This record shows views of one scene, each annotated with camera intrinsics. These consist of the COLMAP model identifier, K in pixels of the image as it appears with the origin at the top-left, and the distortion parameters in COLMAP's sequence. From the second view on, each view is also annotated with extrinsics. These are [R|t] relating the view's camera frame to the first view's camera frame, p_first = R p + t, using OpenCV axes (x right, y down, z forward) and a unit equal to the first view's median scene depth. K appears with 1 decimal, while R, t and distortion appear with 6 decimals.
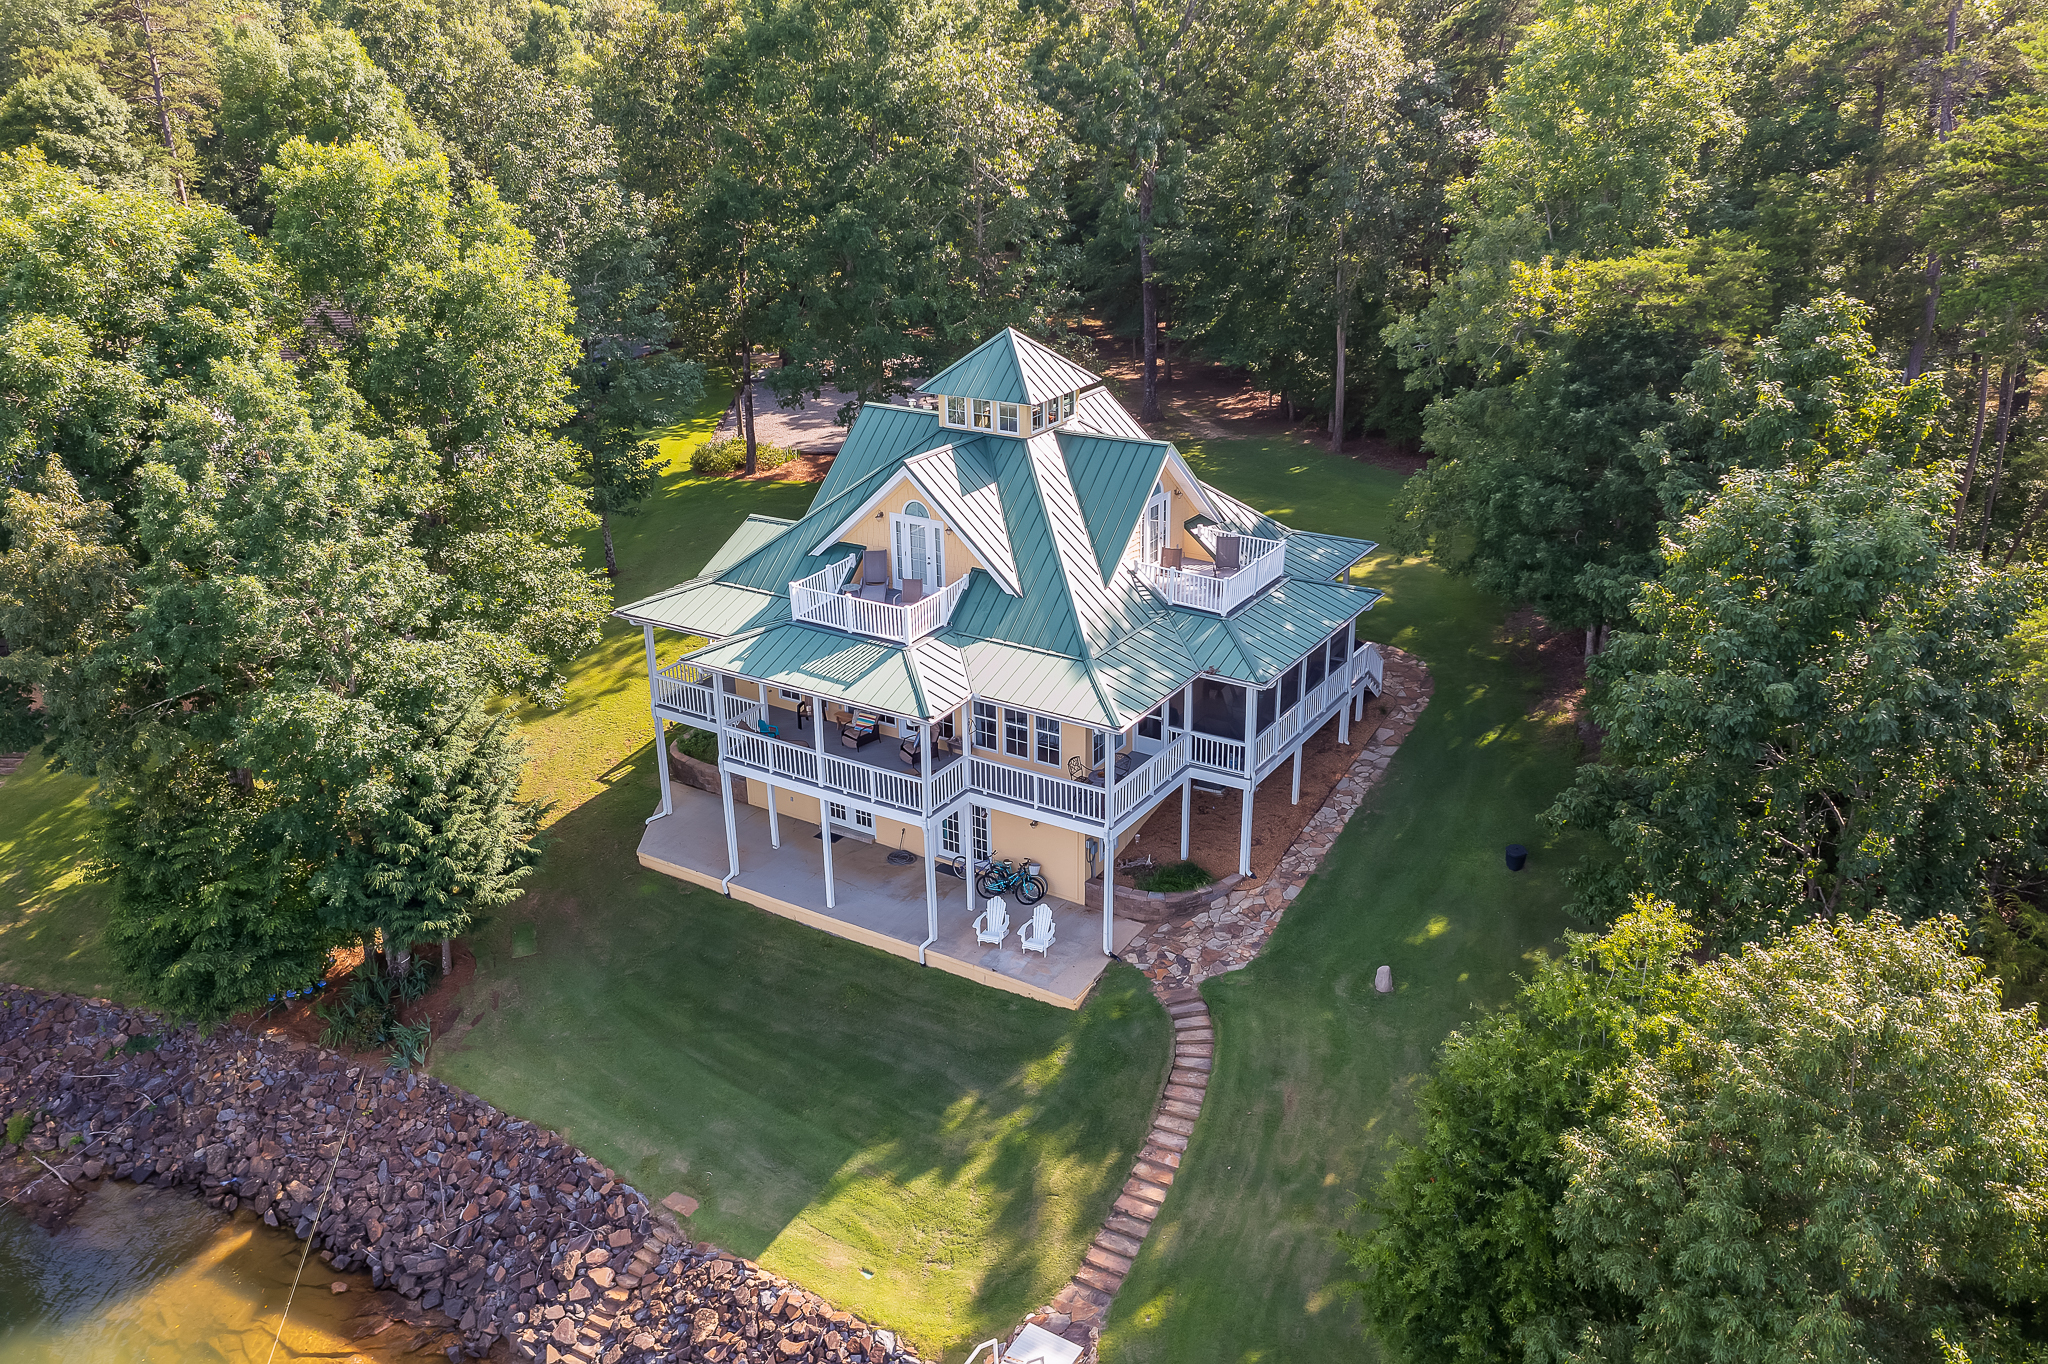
lens RADIAL K [[1636.3, 0, 1013.8], [0, 1636.3, 674.0], [0, 0, 1]] dist [-0.014875, 0.001040]
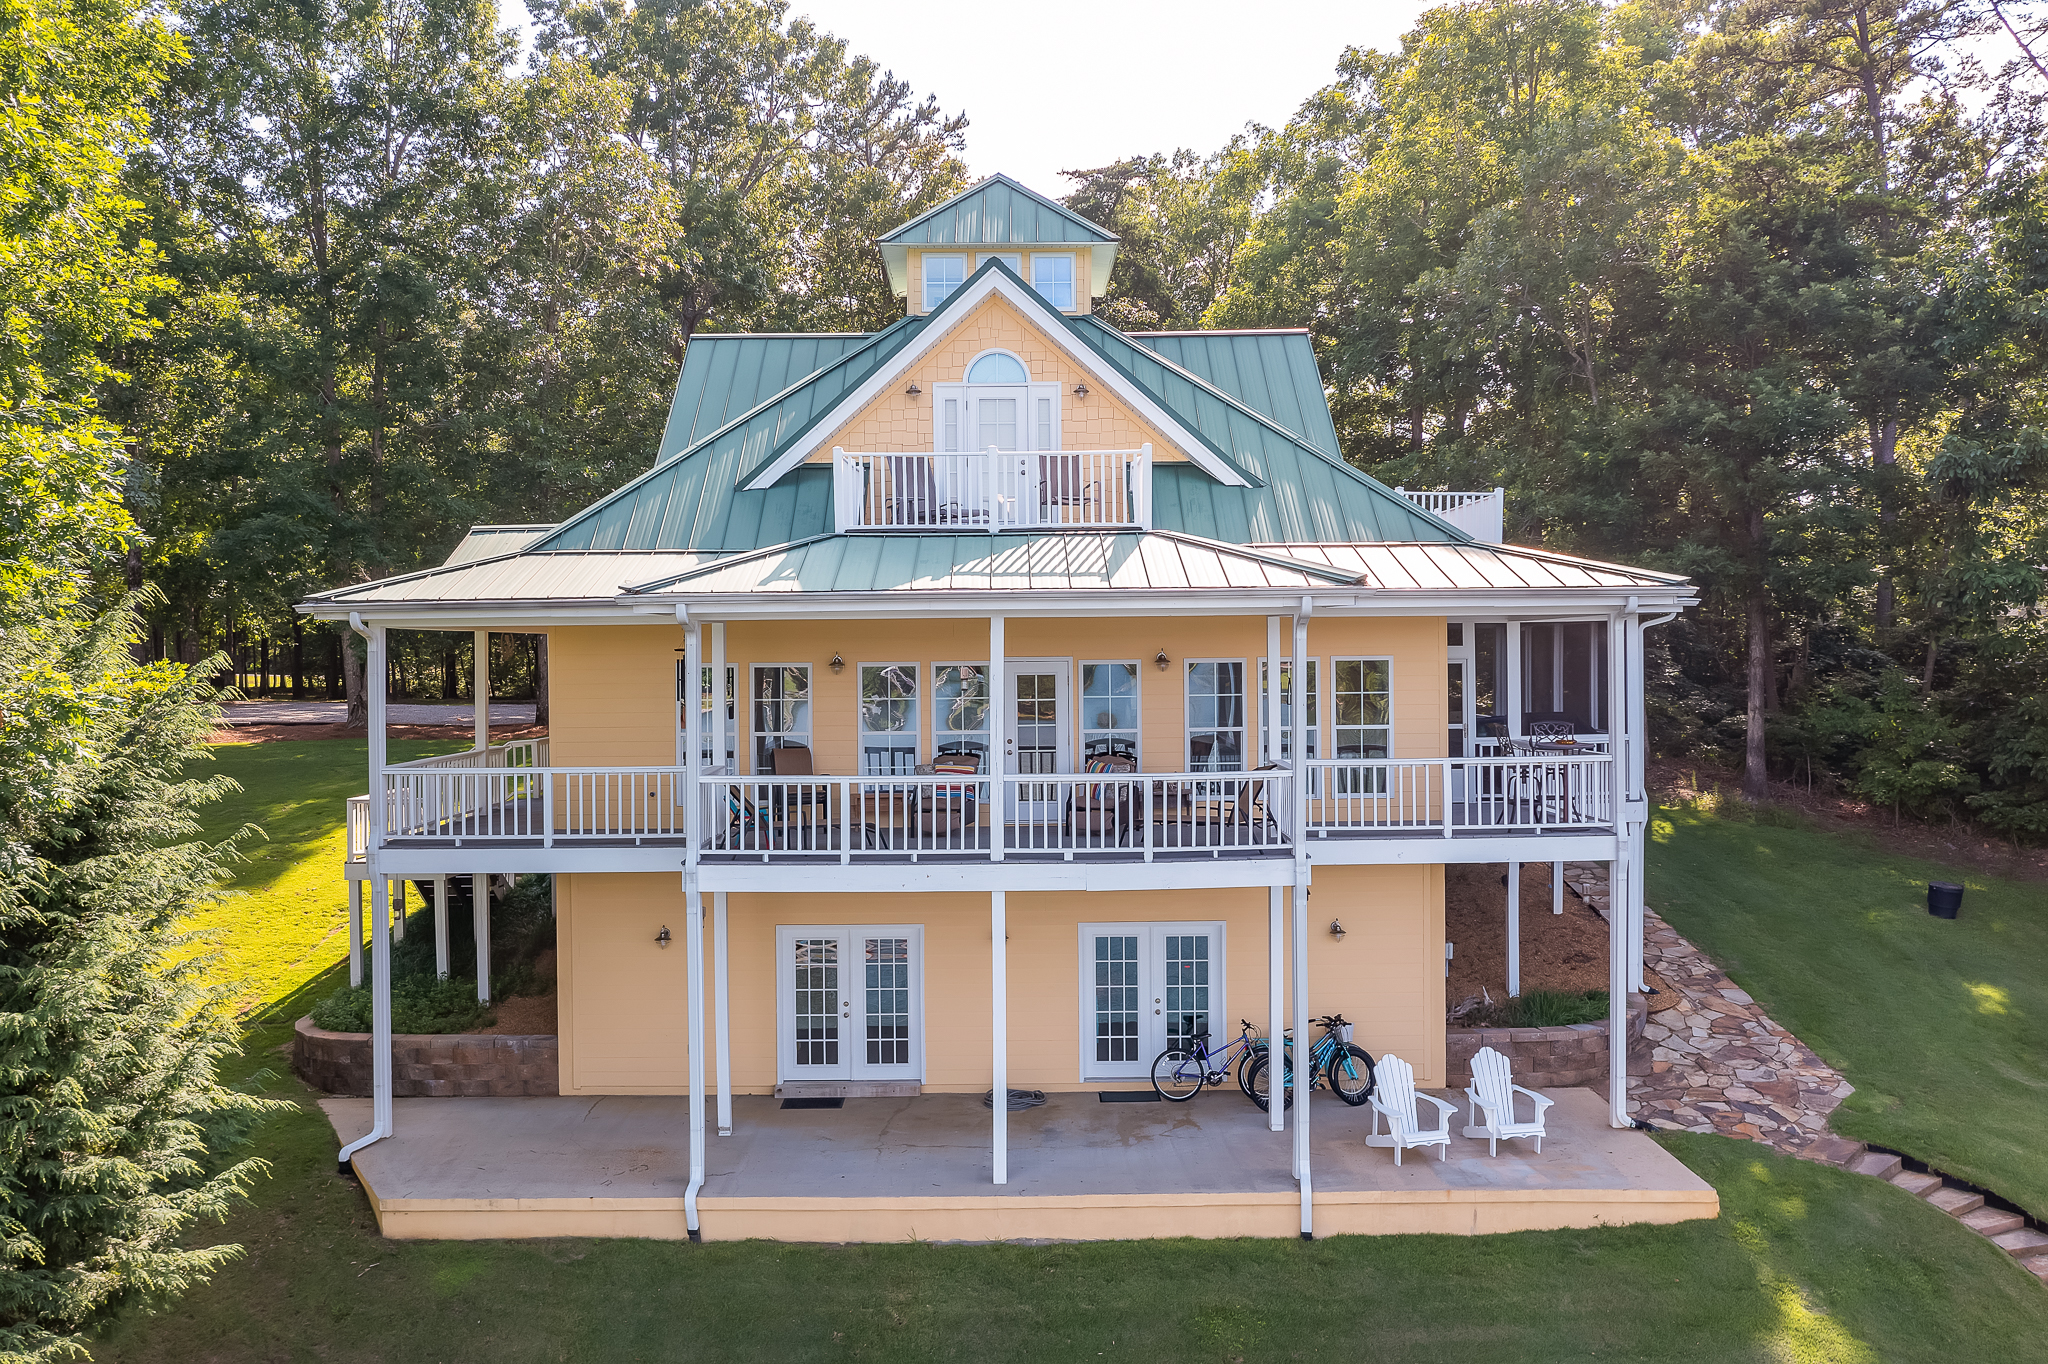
lens RADIAL K [[1636.3, 0, 1013.8], [0, 1636.3, 674.0], [0, 0, 1]] dist [-0.014875, 0.001040]
pose [[0.843092, 0.003218, 0.537760, -0.338894], [0.200607, 0.925919, -0.320049, 0.159061], [-0.498952, 0.377709, 0.779989, 0.638021]]
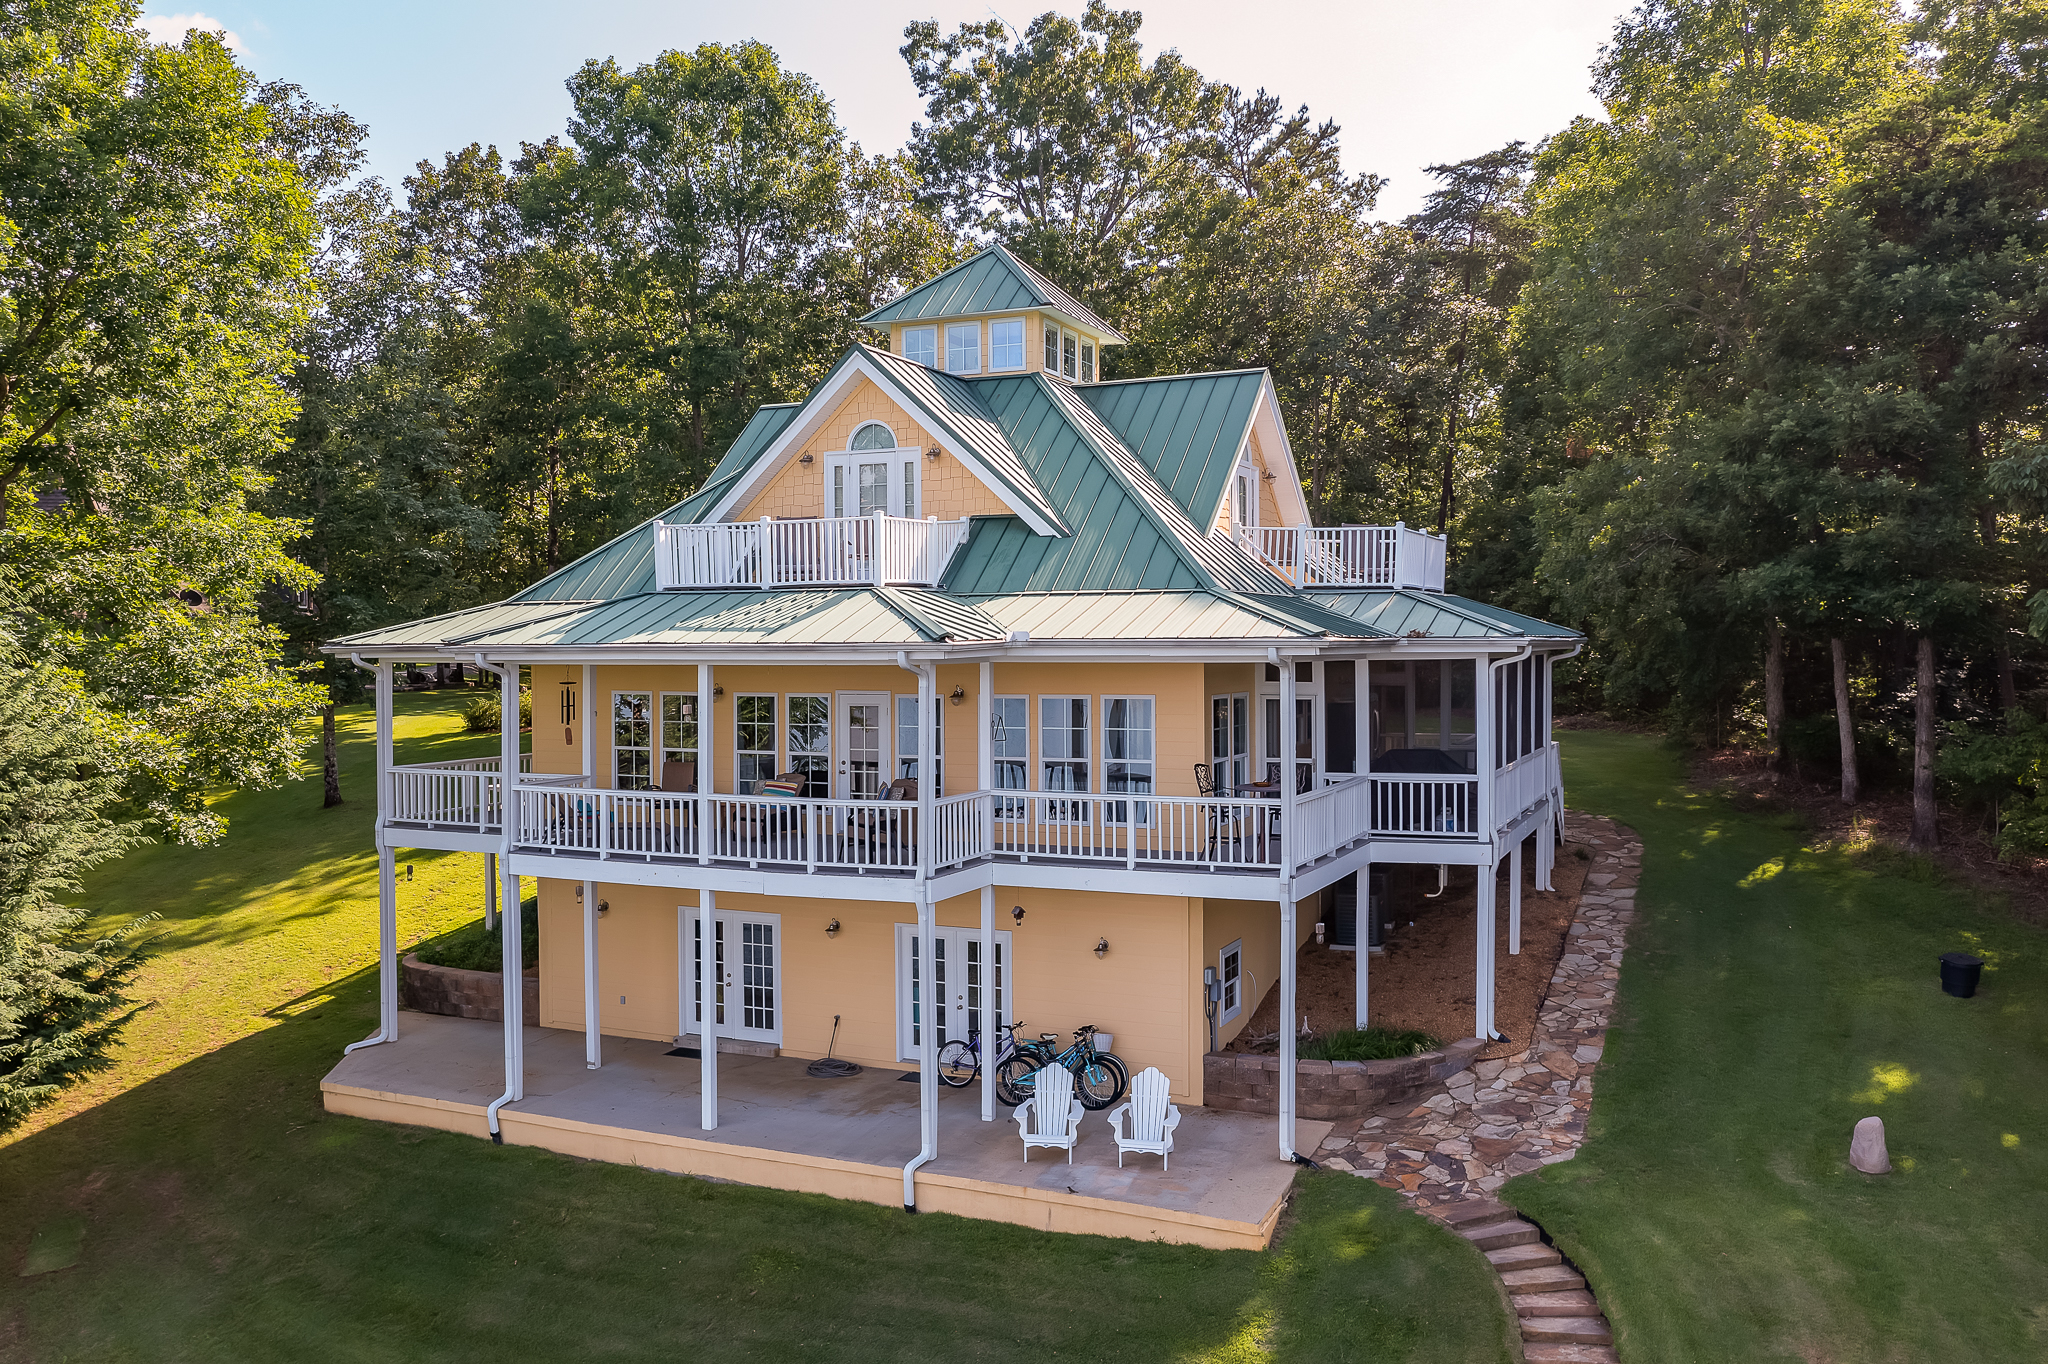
lens RADIAL K [[1636.3, 0, 1013.8], [0, 1636.3, 674.0], [0, 0, 1]] dist [-0.014875, 0.001040]
pose [[0.990298, 0.009314, 0.138648, -0.091583], [0.041839, 0.931468, -0.361410, 0.201331], [-0.132513, 0.363704, 0.922041, 0.480350]]
